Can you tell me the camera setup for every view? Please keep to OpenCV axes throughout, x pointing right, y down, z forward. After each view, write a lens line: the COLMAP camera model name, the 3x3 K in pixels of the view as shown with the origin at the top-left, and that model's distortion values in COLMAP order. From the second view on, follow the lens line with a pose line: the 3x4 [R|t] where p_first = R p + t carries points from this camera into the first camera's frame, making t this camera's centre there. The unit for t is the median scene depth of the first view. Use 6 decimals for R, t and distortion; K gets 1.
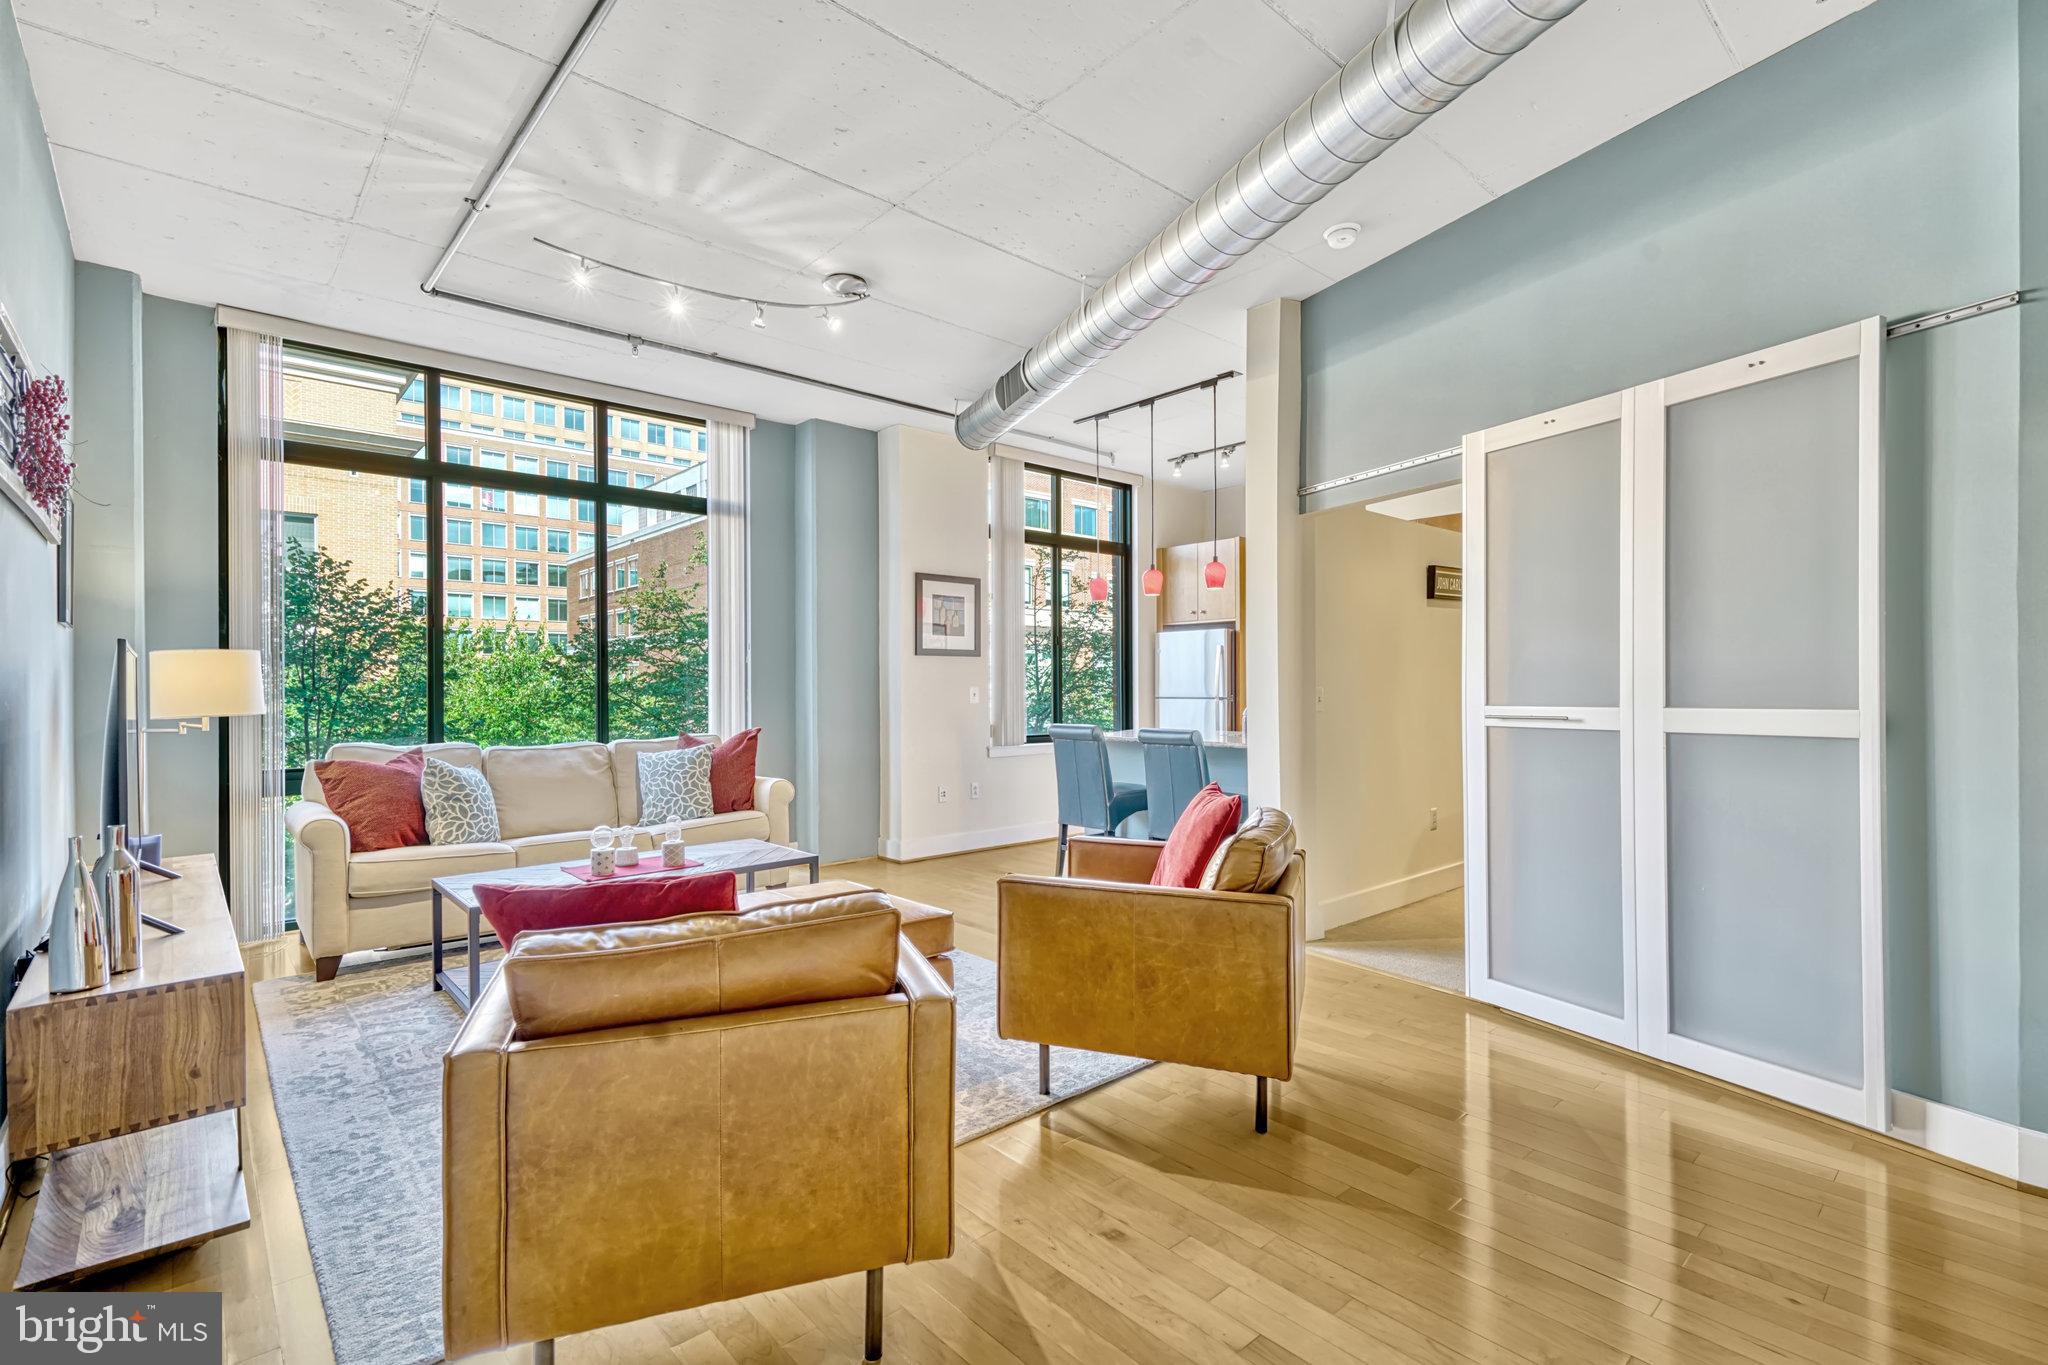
lens RADIAL K [[925.7, 0, 1014.5], [0, 925.7, 691.8], [0, 0, 1]] dist [0.023674, -0.013076]
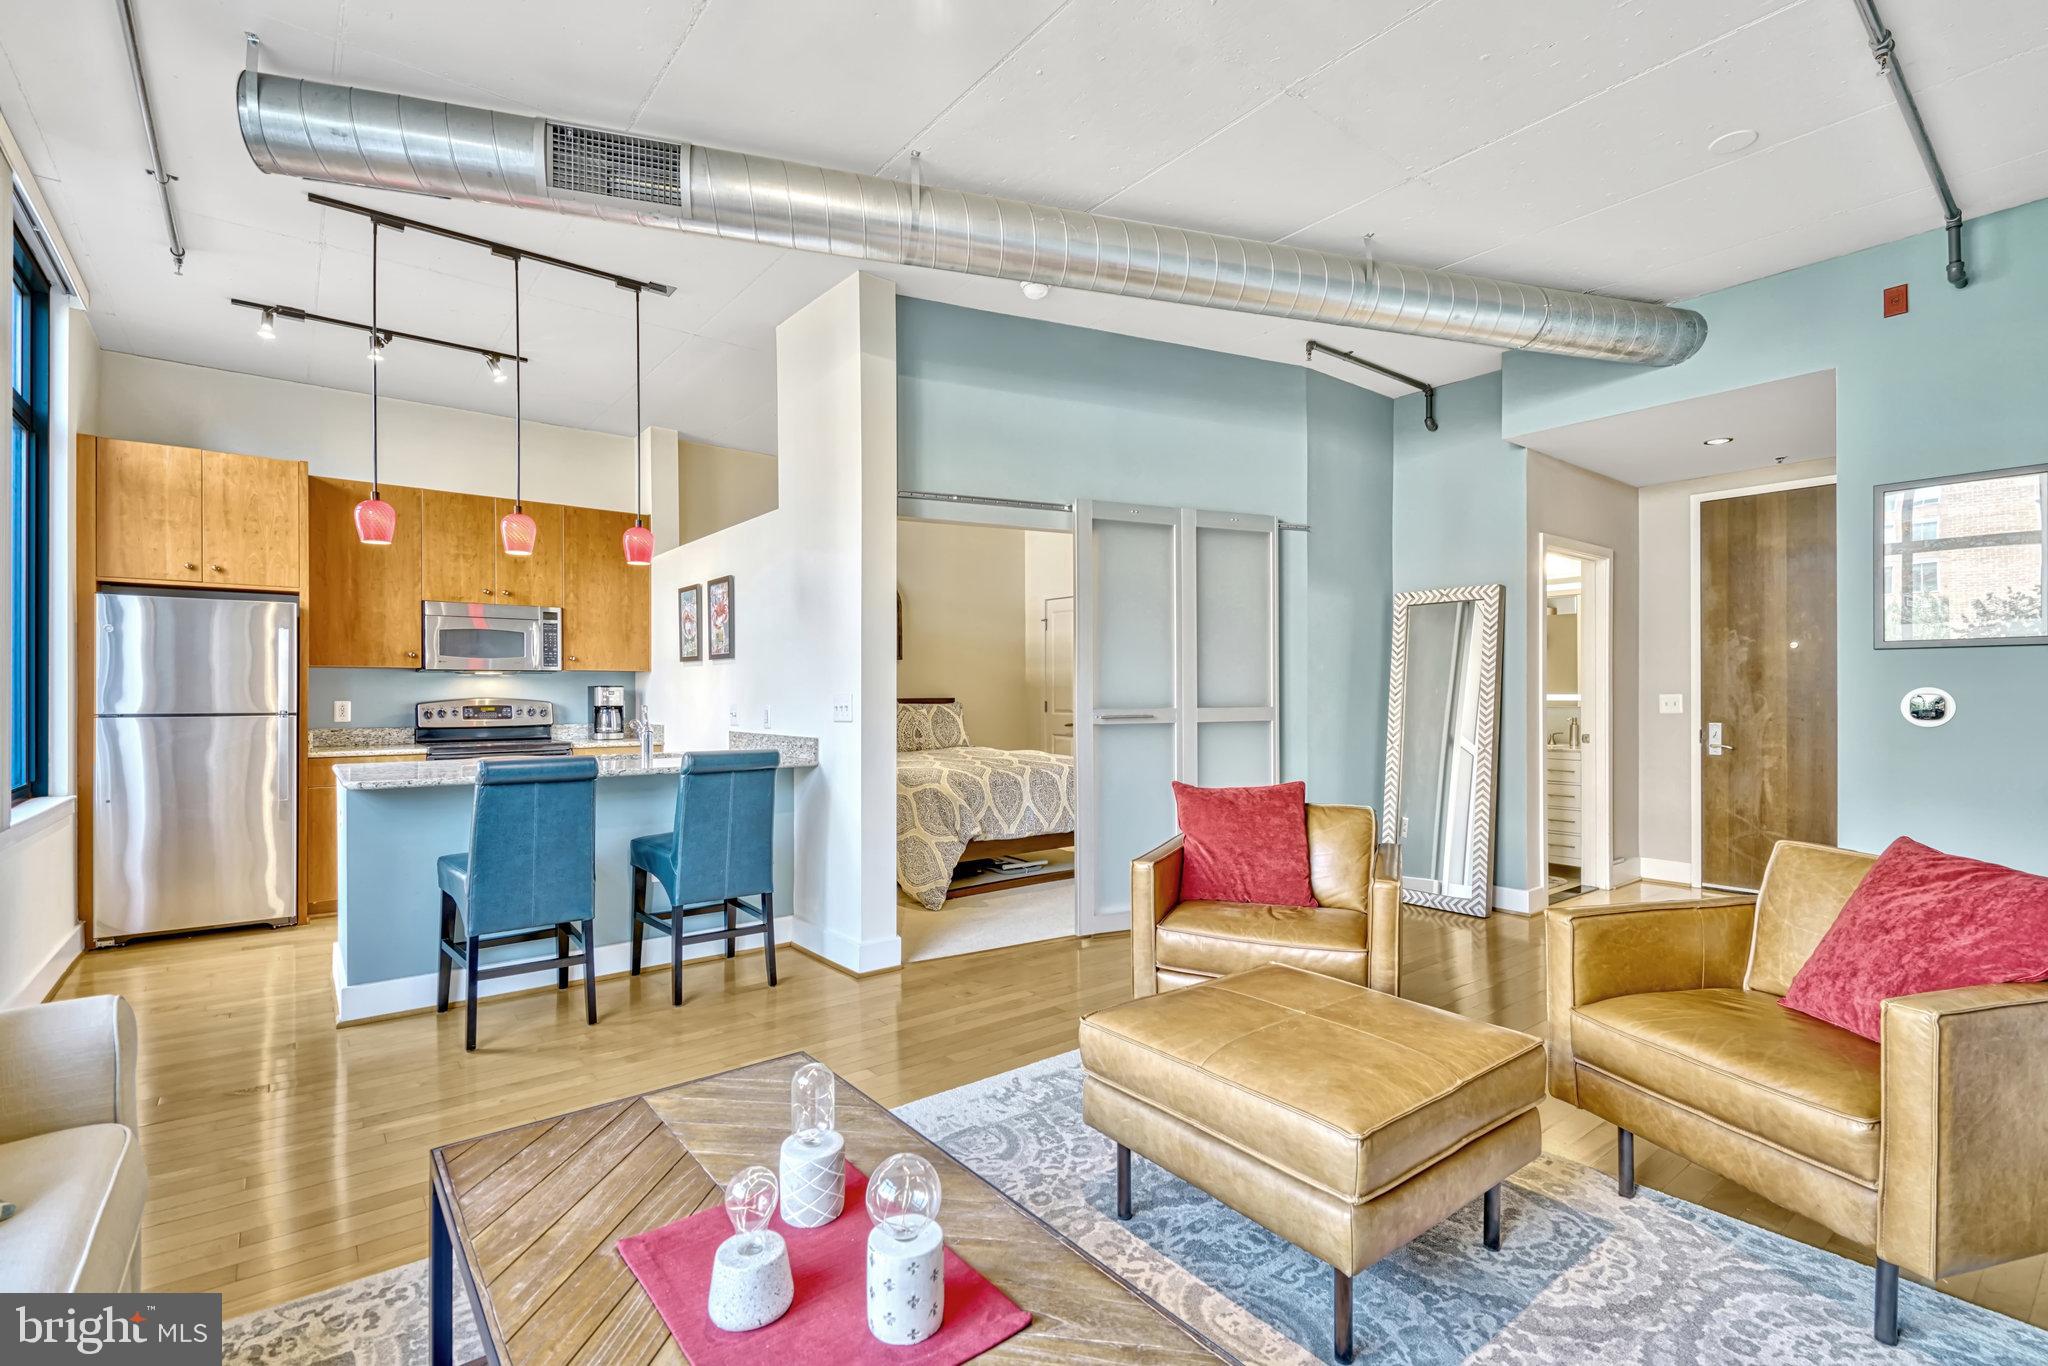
lens RADIAL K [[925.7, 0, 1017.1], [0, 925.7, 696.3], [0, 0, 1]] dist [0.023674, -0.013076]
pose [[0.067597, 0.006213, 0.997693, -0.556047], [0.006755, 0.999955, -0.006685, 0.003895], [-0.997690, 0.007191, 0.067552, 0.703261]]
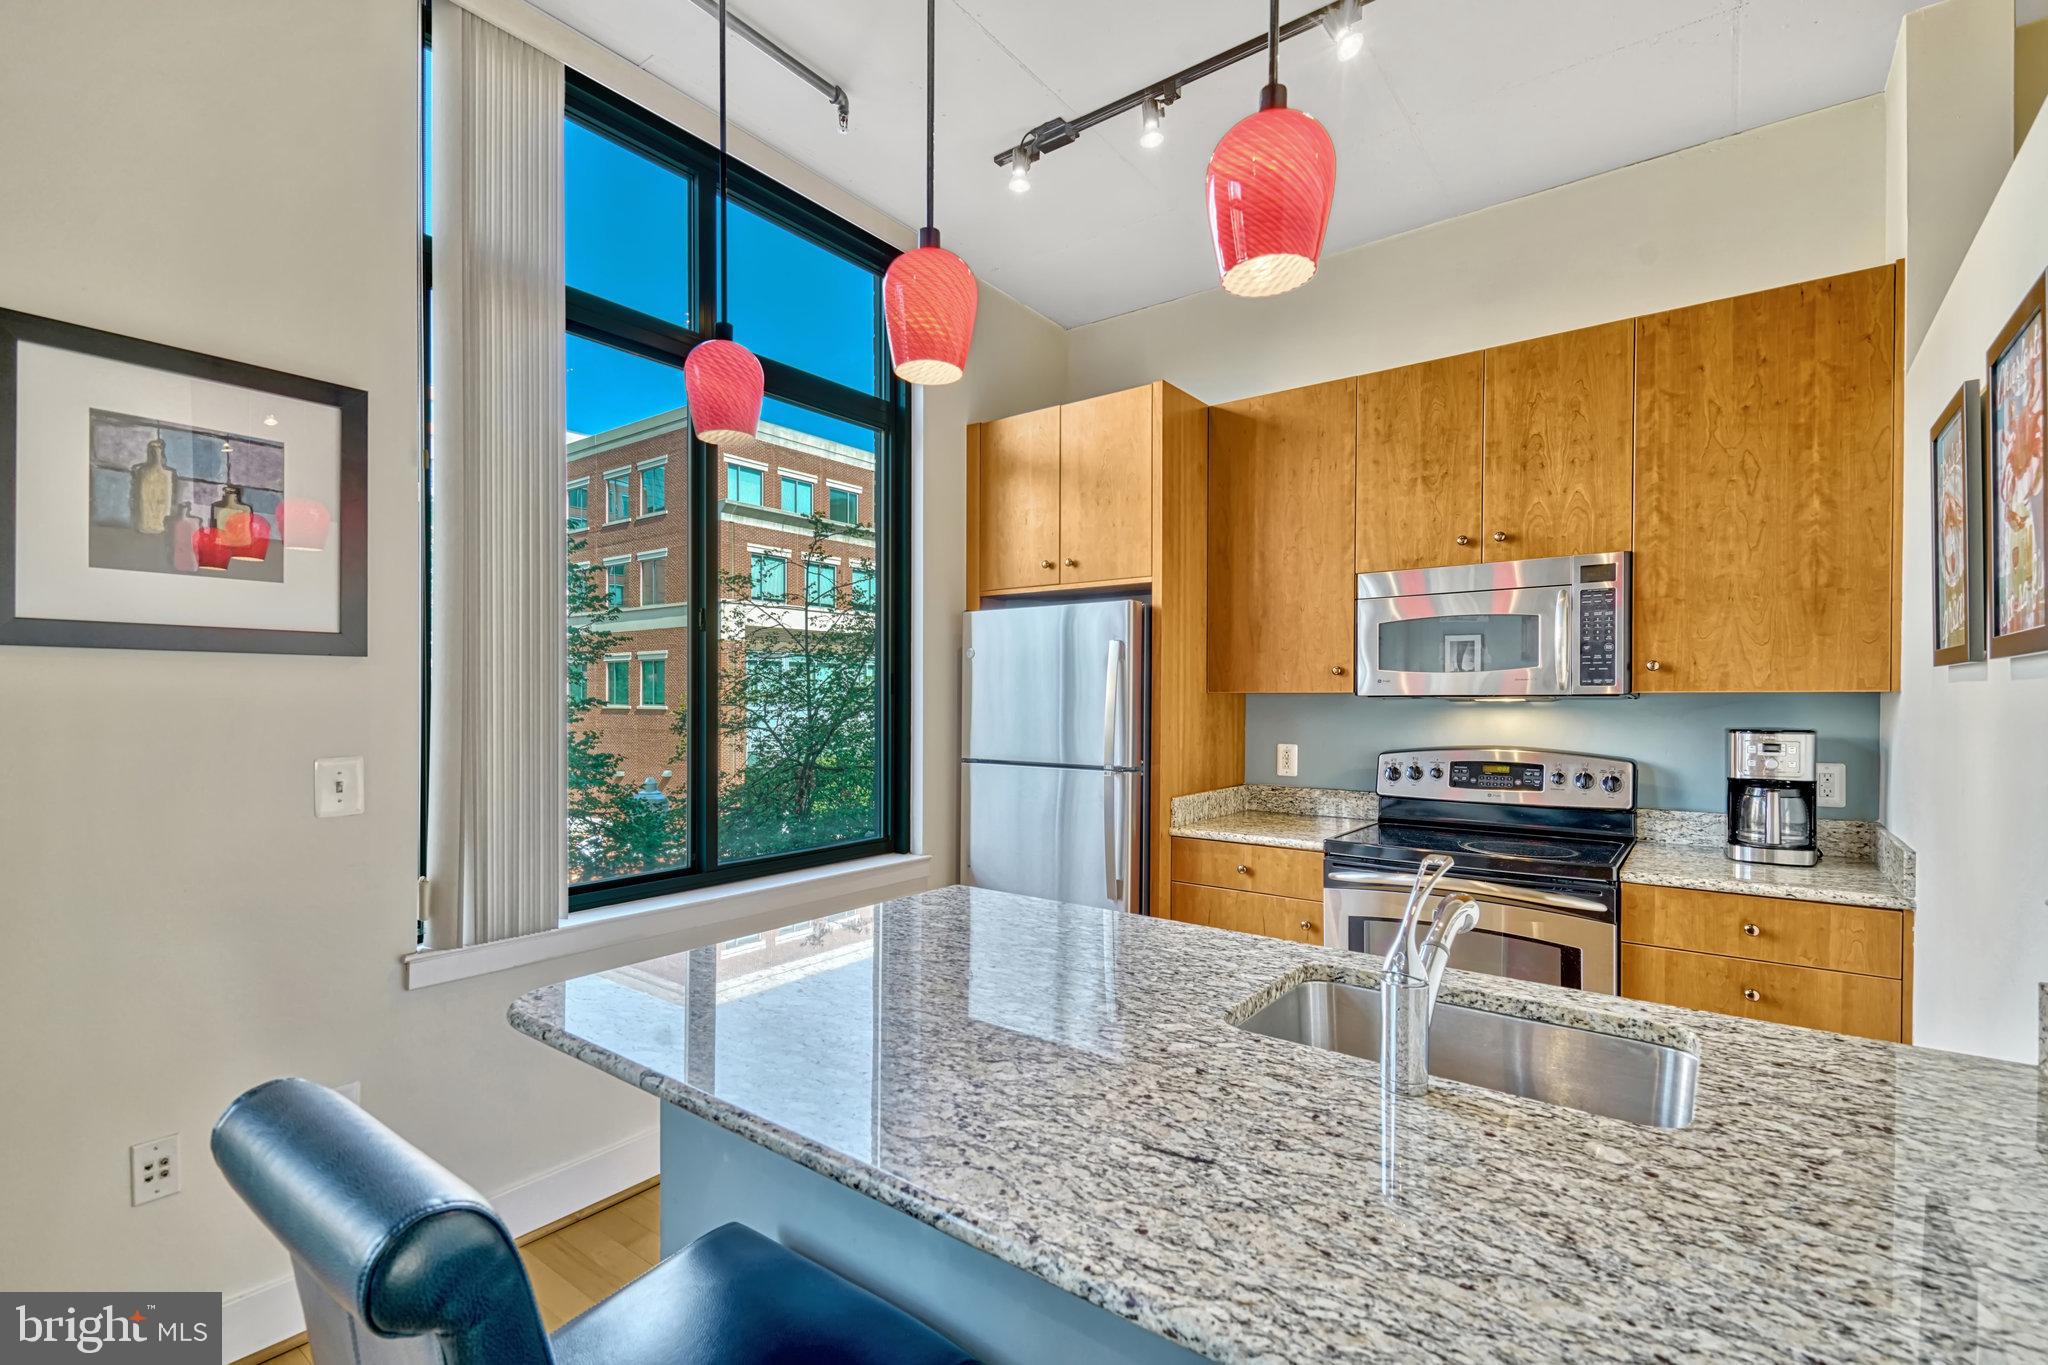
lens RADIAL K [[925.7, 0, 1000.2], [0, 925.7, 706.0], [0, 0, 1]] dist [0.023674, -0.013076]
pose [[0.984062, 0.007109, 0.177685, 0.147907], [-0.007419, 0.999972, 0.001081, -0.032021], [-0.177672, -0.002382, 0.984087, 0.908549]]
